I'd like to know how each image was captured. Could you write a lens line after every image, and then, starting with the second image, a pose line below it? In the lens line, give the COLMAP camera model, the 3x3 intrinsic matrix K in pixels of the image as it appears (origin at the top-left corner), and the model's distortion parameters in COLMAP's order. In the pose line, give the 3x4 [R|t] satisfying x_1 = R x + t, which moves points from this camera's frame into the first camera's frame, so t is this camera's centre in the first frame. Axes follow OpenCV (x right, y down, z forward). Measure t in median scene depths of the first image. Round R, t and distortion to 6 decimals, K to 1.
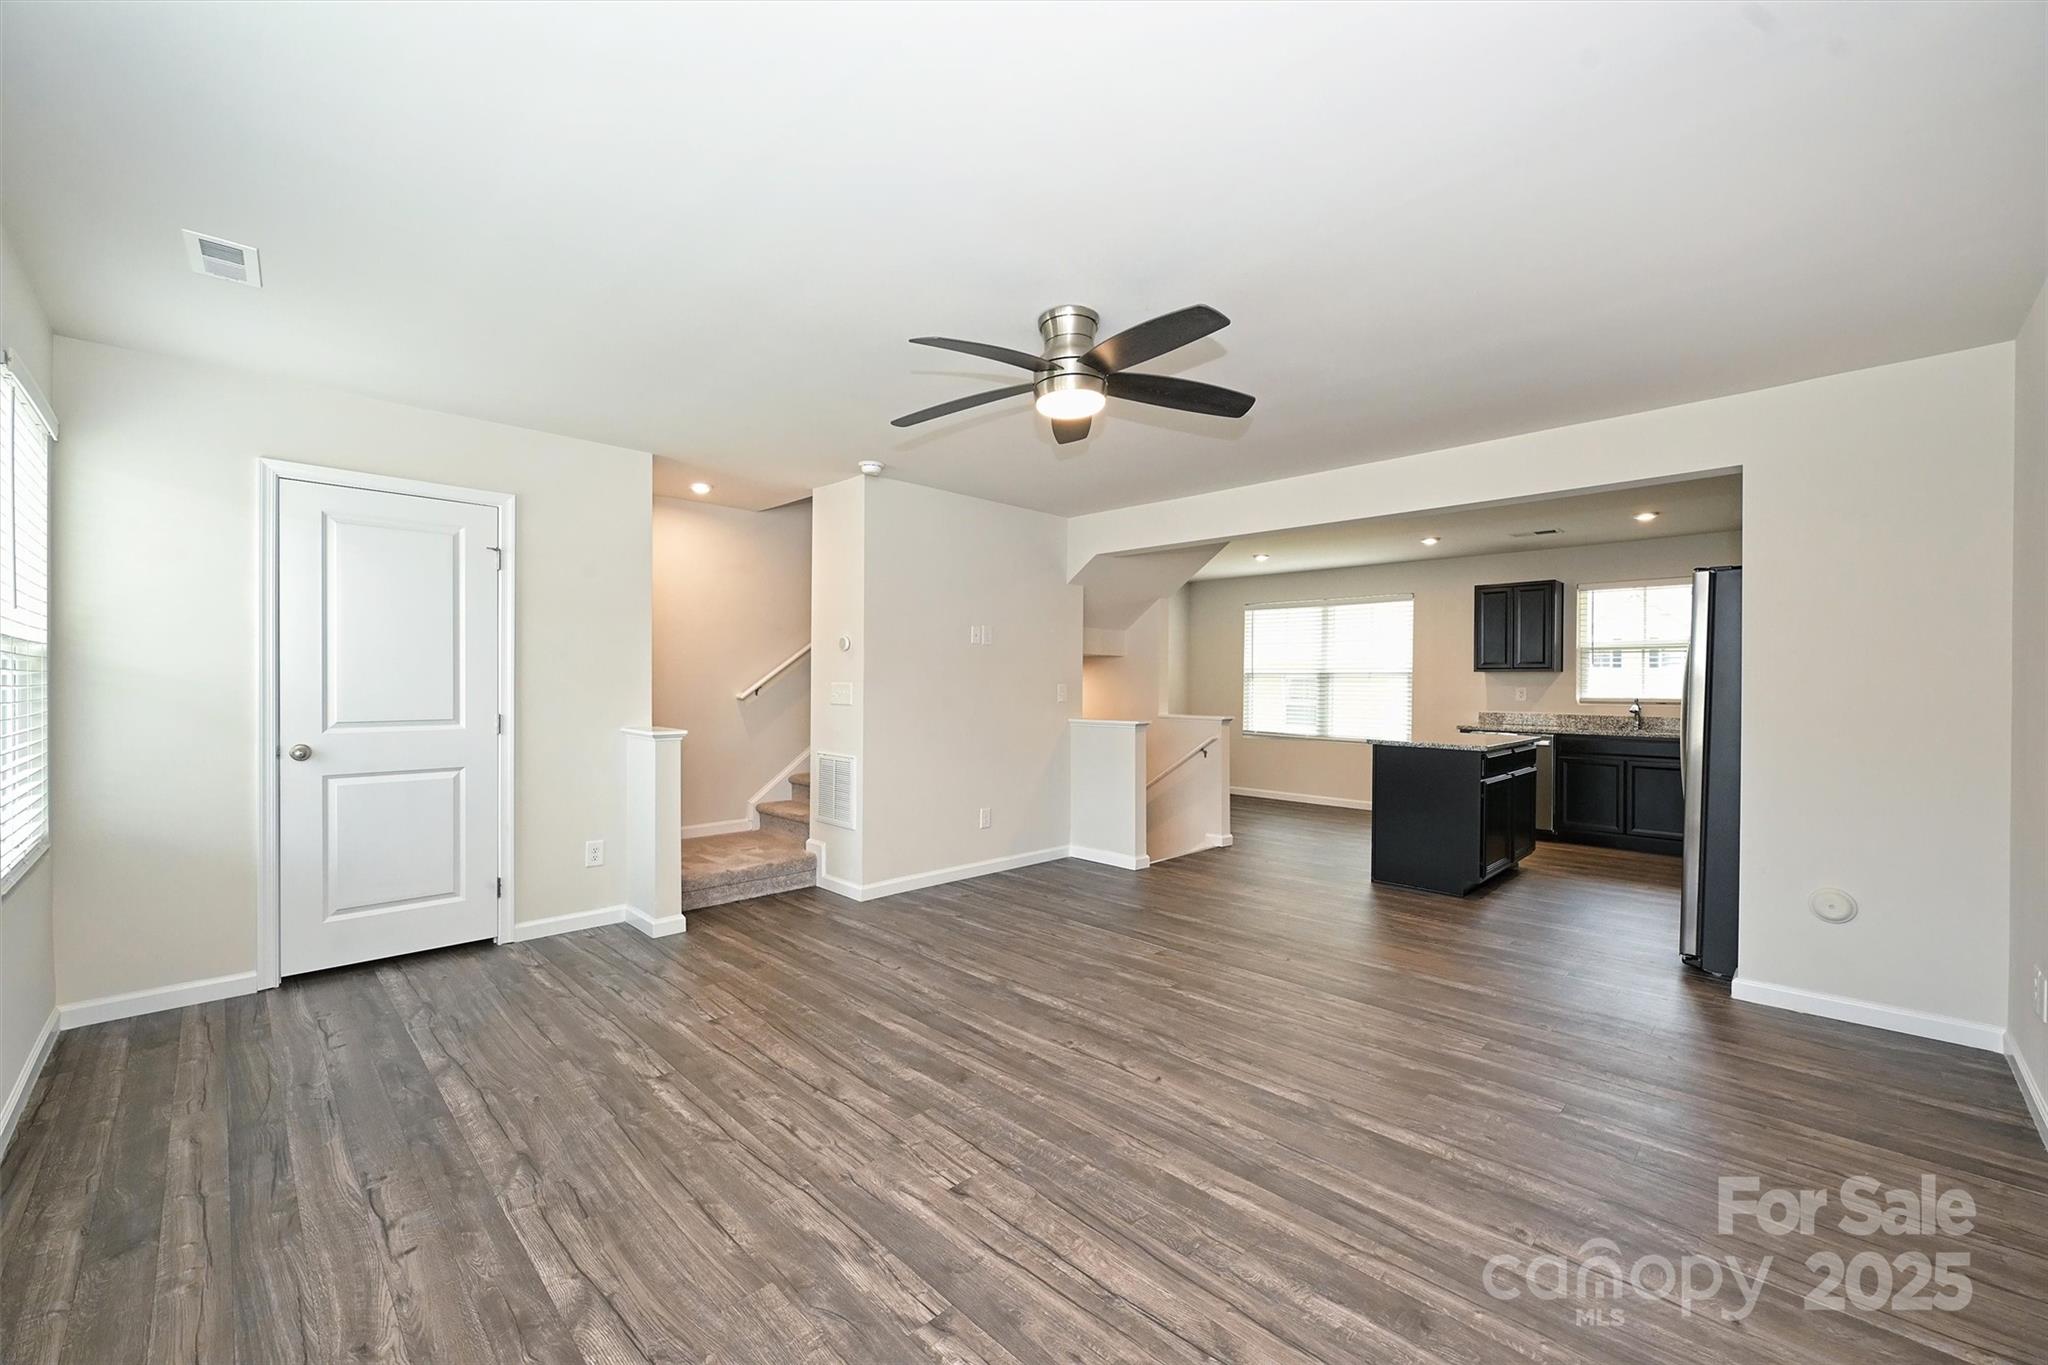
lens RADIAL K [[806.4, 0, 1010.6], [0, 806.4, 684.0], [0, 0, 1]] dist [0.000016, -0.000831]
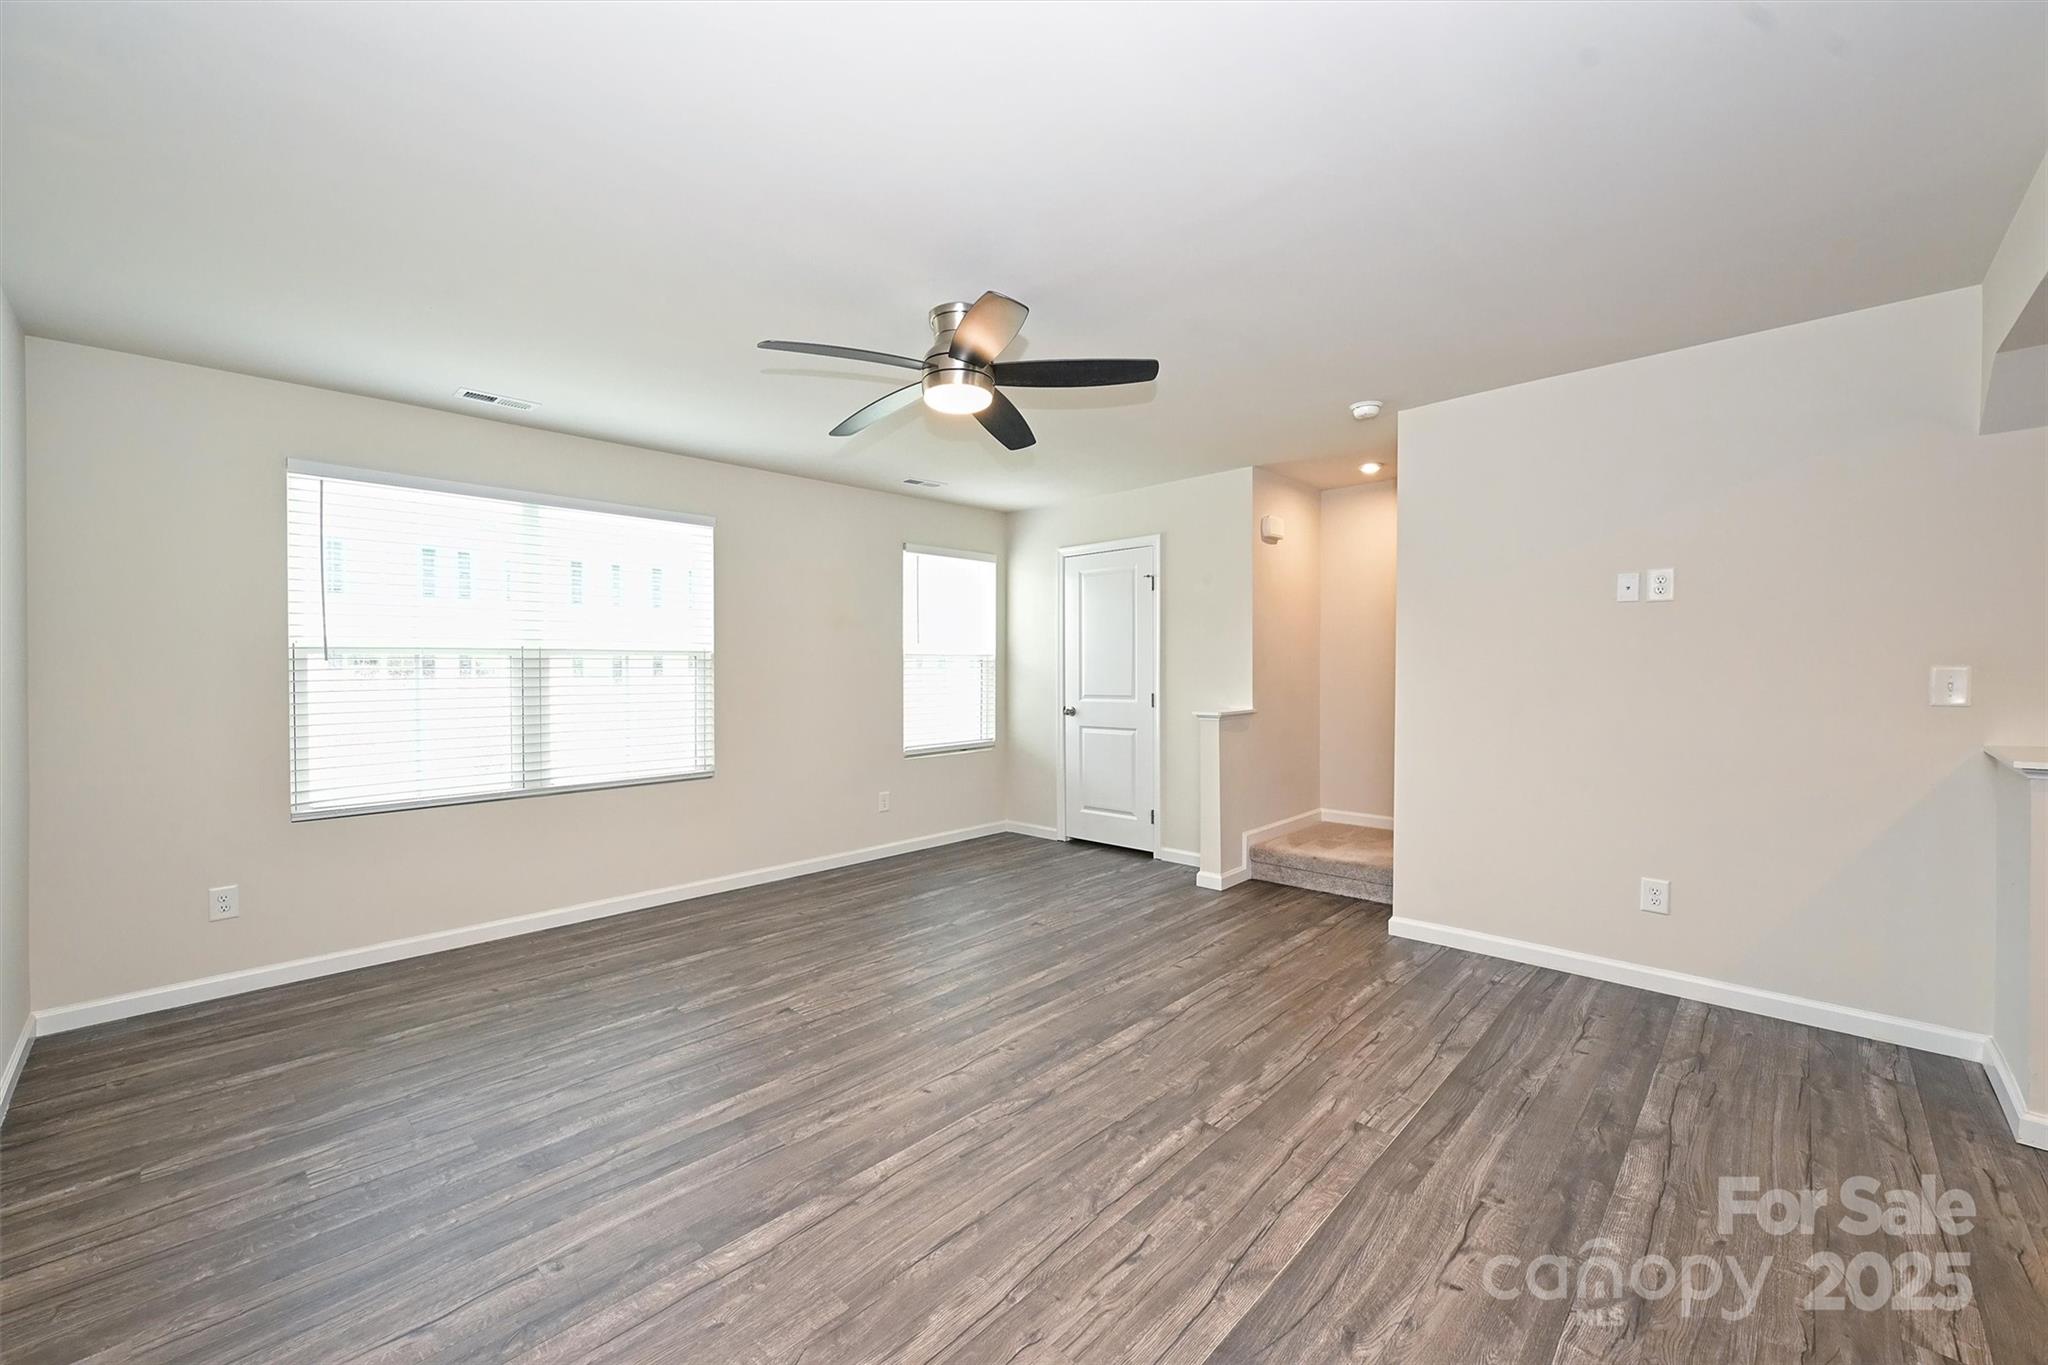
lens RADIAL K [[806.4, 0, 1018.5], [0, 806.4, 683.2], [0, 0, 1]] dist [0.000016, -0.000831]
pose [[0.028011, 0.011937, -0.999536, 1.031781], [0.008559, 0.999889, 0.012182, 0.000460], [0.999571, -0.008897, 0.027906, 0.994533]]
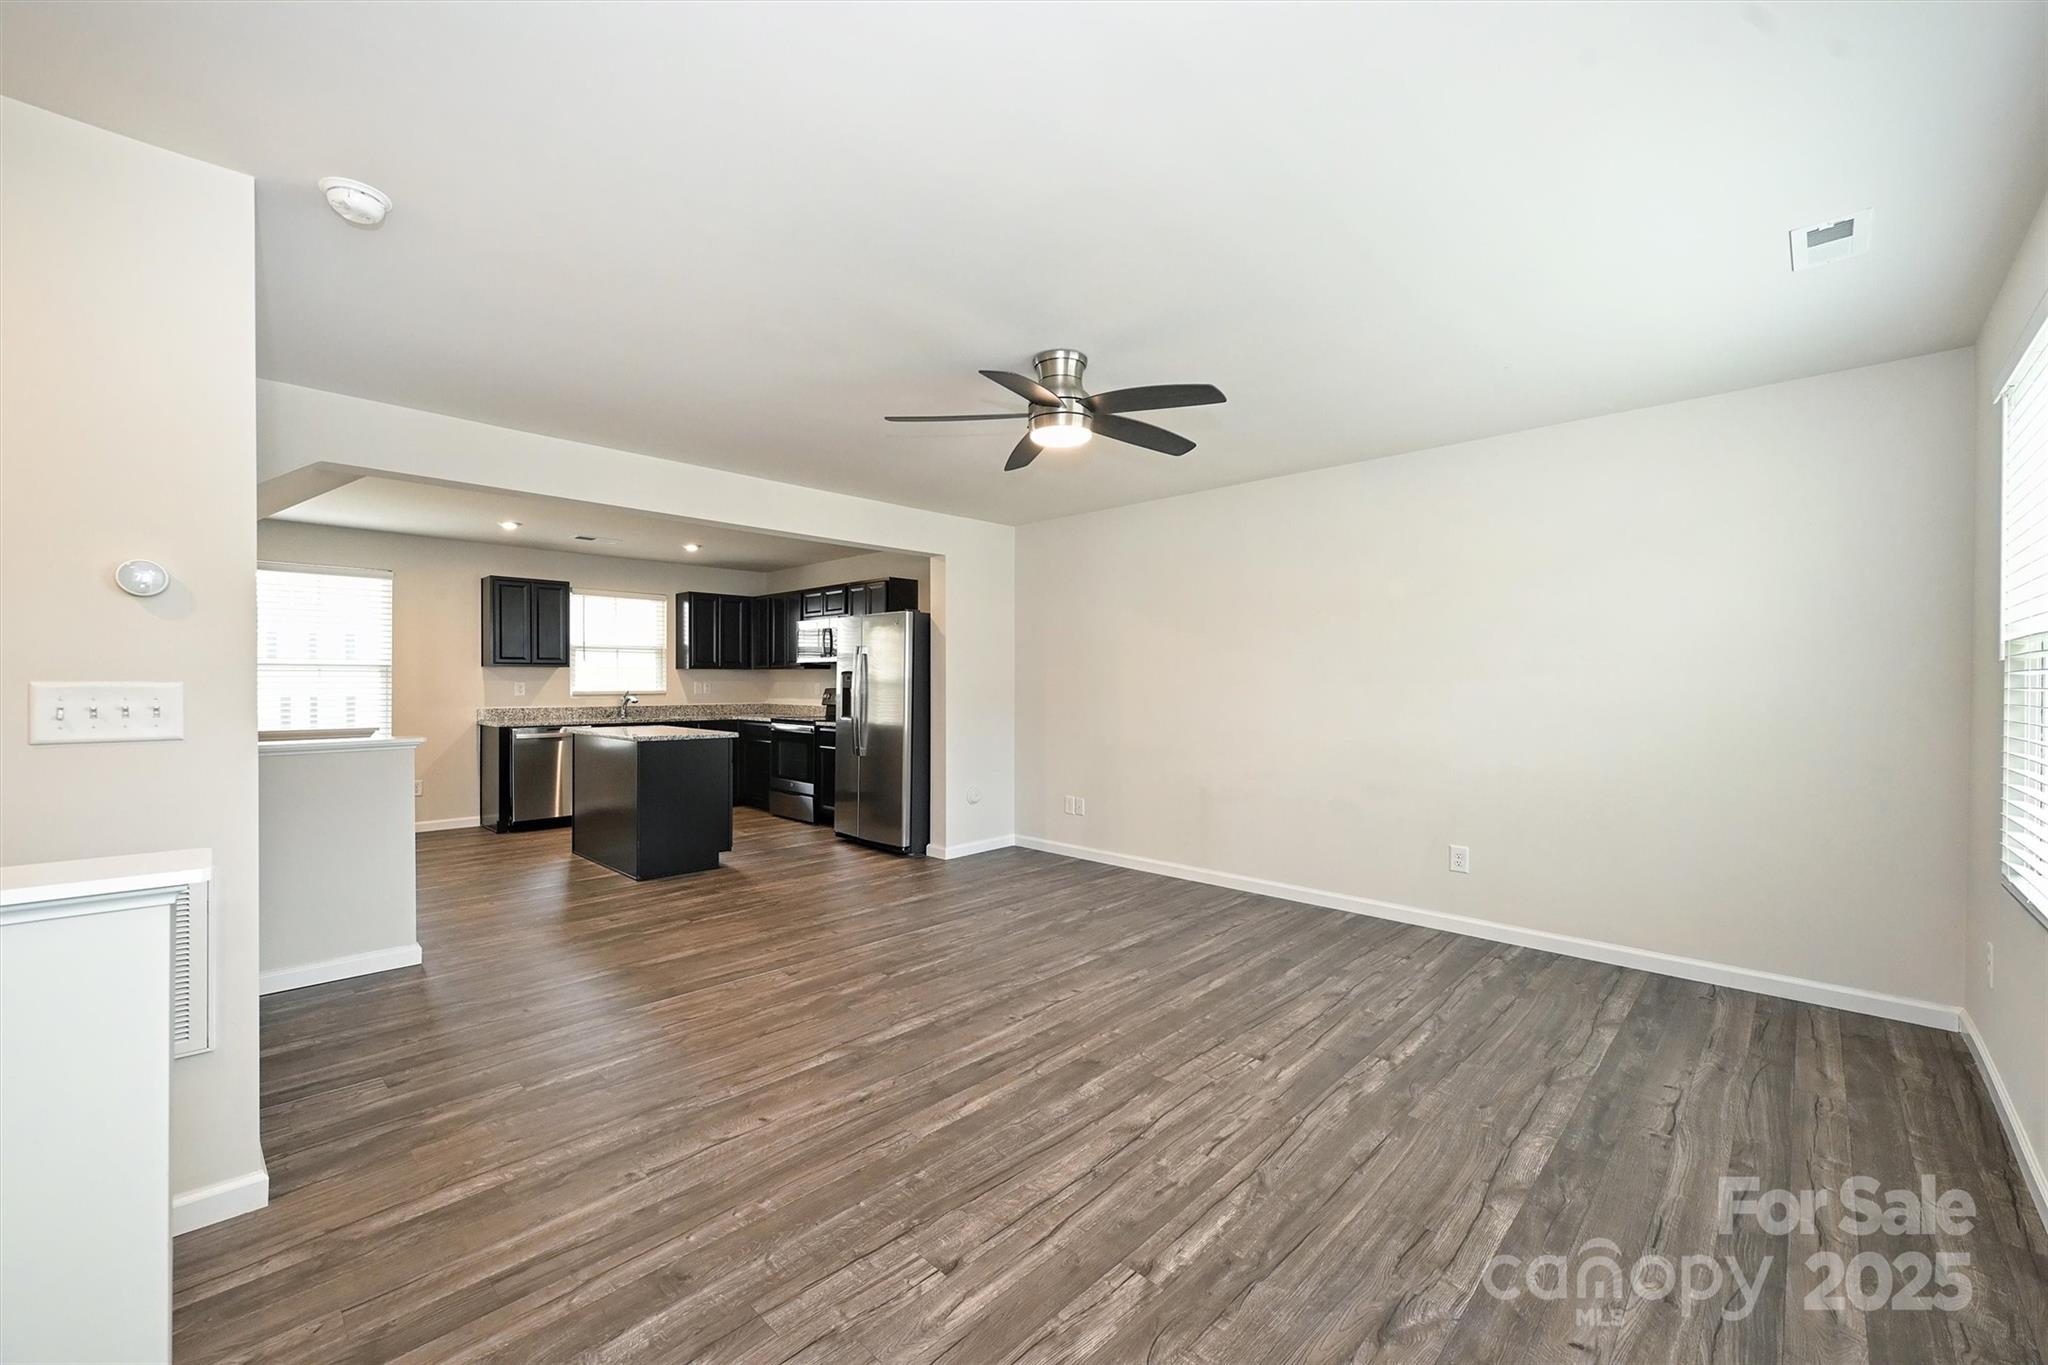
lens RADIAL K [[806.4, 0, 1021.1], [0, 806.4, 687.0], [0, 0, 1]] dist [0.000016, -0.000831]
pose [[-0.019092, -0.010468, 0.999763, -1.003142], [-0.003468, 0.999940, 0.010404, -0.006925], [-0.999812, -0.003268, -0.019127, 1.018989]]
